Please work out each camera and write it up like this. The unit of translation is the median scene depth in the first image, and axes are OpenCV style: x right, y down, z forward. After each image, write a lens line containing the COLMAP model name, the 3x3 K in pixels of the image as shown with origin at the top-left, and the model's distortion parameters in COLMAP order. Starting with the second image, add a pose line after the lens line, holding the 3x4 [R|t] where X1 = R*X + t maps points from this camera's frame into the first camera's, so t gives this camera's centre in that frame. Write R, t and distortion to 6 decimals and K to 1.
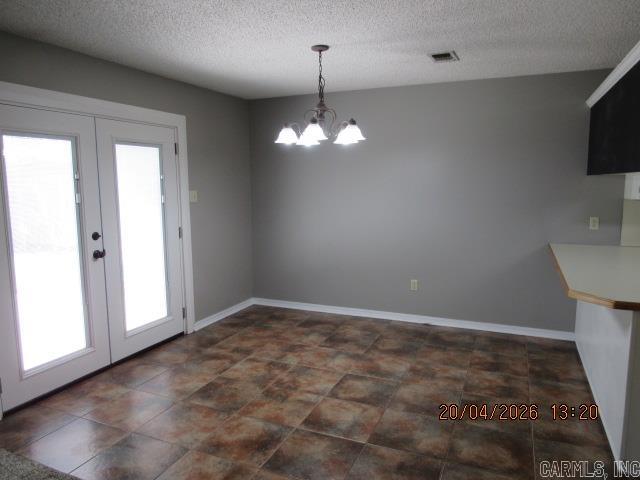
lens RADIAL K [[458.1, 0, 320.4], [0, 458.1, 236.0], [0, 0, 1]] dist [-0.021524, -0.013677]
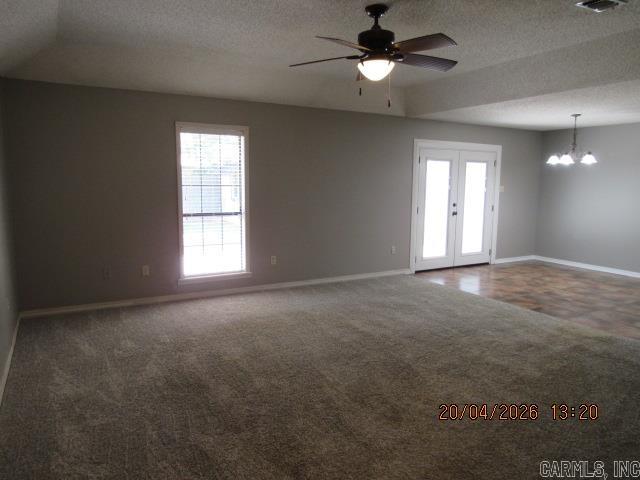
lens RADIAL K [[458.1, 0, 324.8], [0, 458.1, 238.8], [0, 0, 1]] dist [-0.021524, -0.013677]
pose [[0.805687, 0.096600, -0.584411, 0.288330], [-0.091566, 0.995064, 0.038243, 0.128536], [0.585221, 0.022700, 0.810556, -1.082133]]
